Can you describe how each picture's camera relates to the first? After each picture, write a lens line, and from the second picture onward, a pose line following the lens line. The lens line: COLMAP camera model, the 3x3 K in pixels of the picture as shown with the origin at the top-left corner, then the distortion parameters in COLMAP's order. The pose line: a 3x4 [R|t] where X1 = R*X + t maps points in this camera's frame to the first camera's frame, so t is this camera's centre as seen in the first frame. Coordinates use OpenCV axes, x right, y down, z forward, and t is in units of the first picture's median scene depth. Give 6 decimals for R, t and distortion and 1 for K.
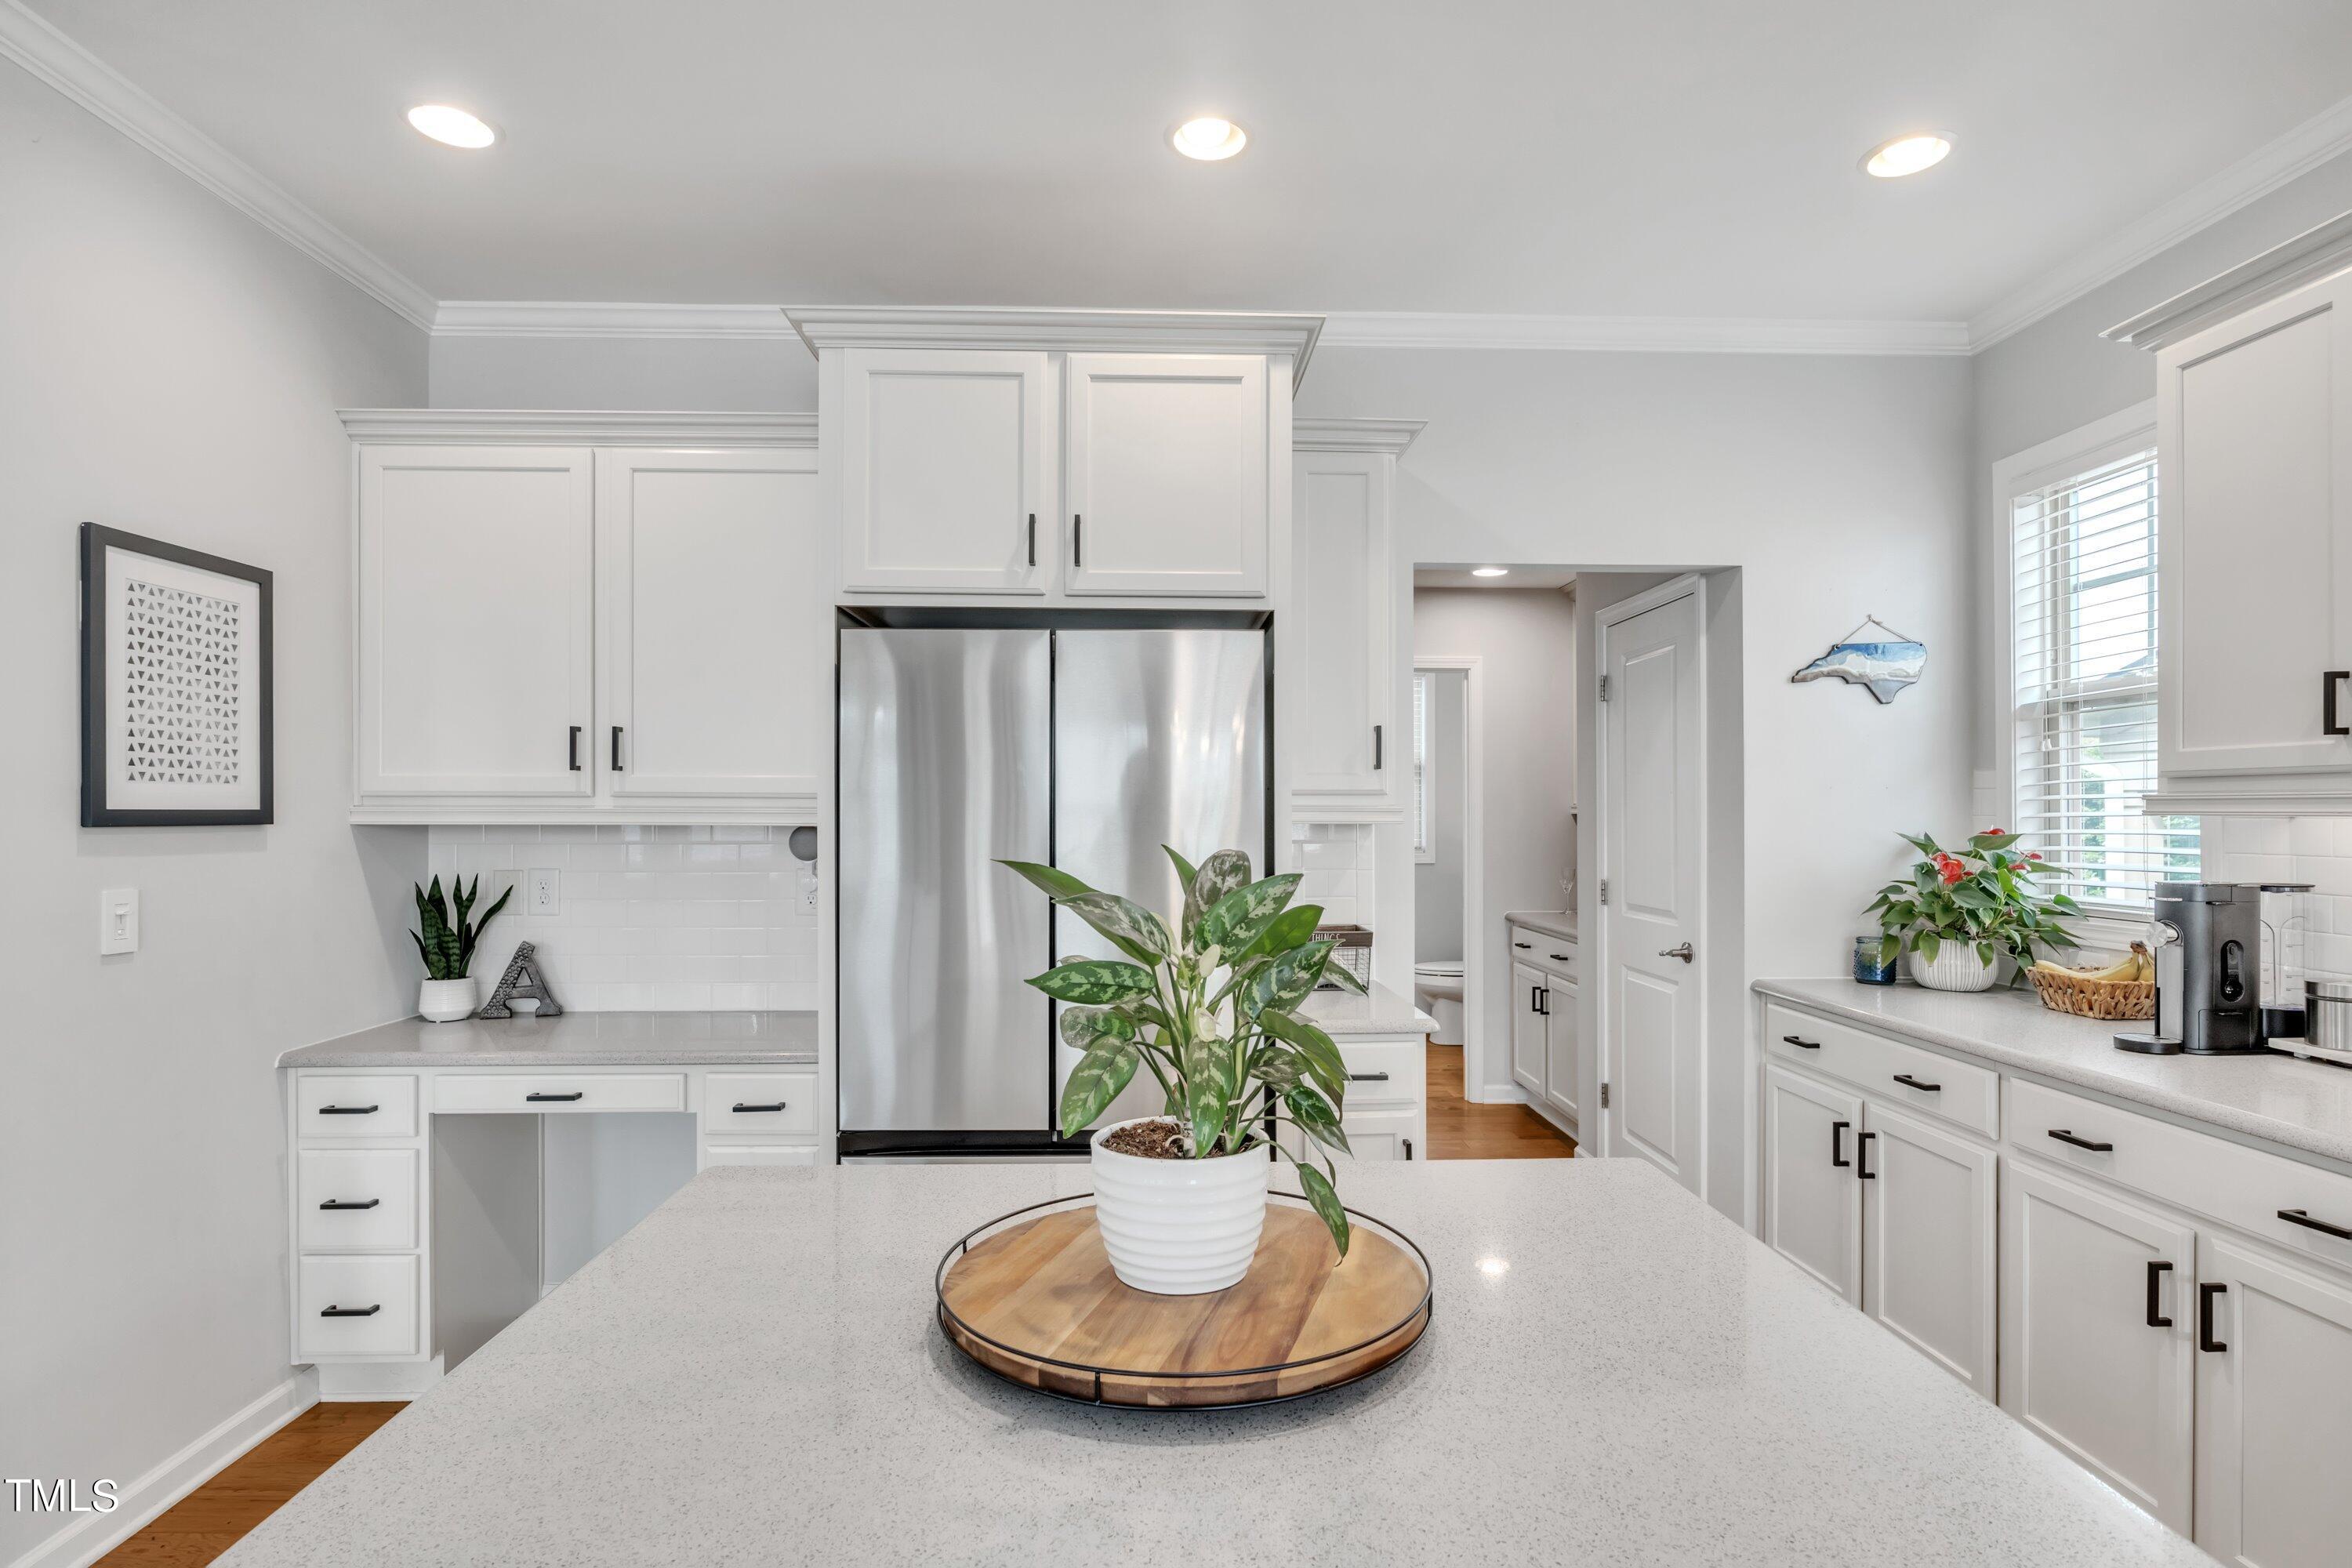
lens RADIAL K [[1207.4, 0, 1170.6], [0, 1207.4, 818.5], [0, 0, 1]] dist [-0.012224, 0.000896]
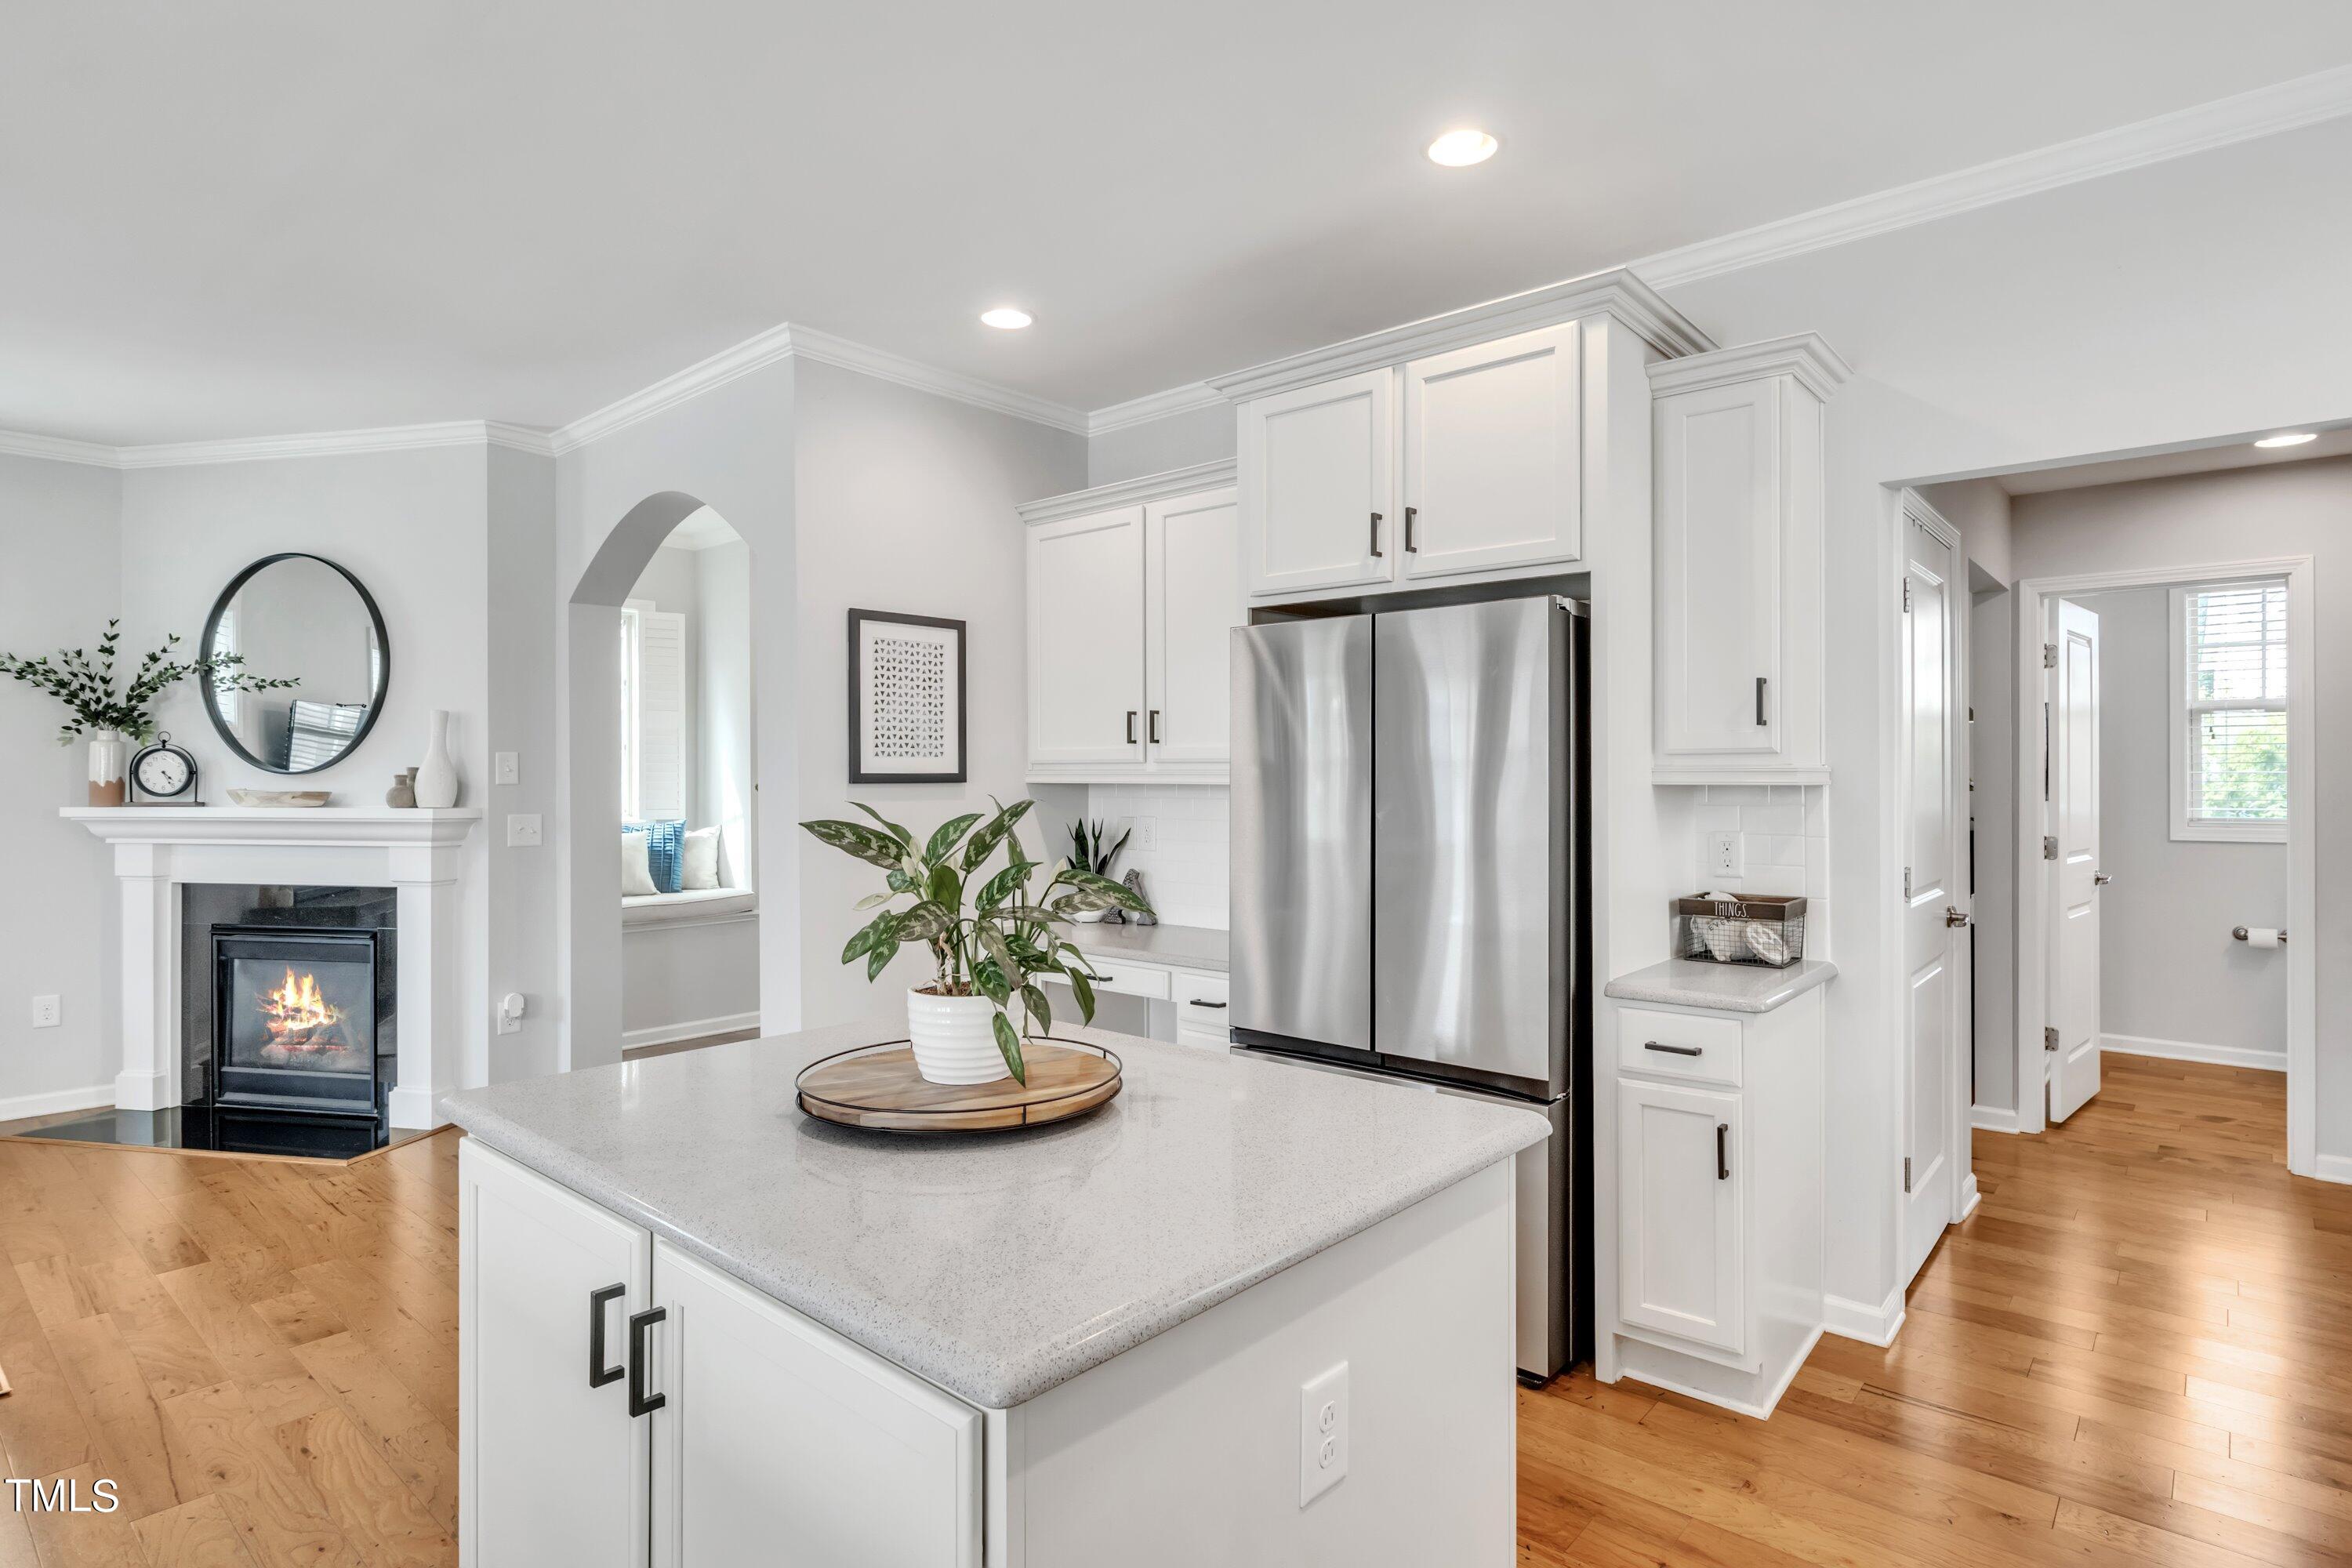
lens RADIAL K [[1207.4, 0, 1162.9], [0, 1207.4, 783.1], [0, 0, 1]] dist [-0.012224, 0.000896]
pose [[0.730517, 0.001994, -0.682891, 0.505818], [-0.000874, 0.999998, 0.001985, 0.002144], [0.682894, -0.000853, 0.730517, 0.026223]]
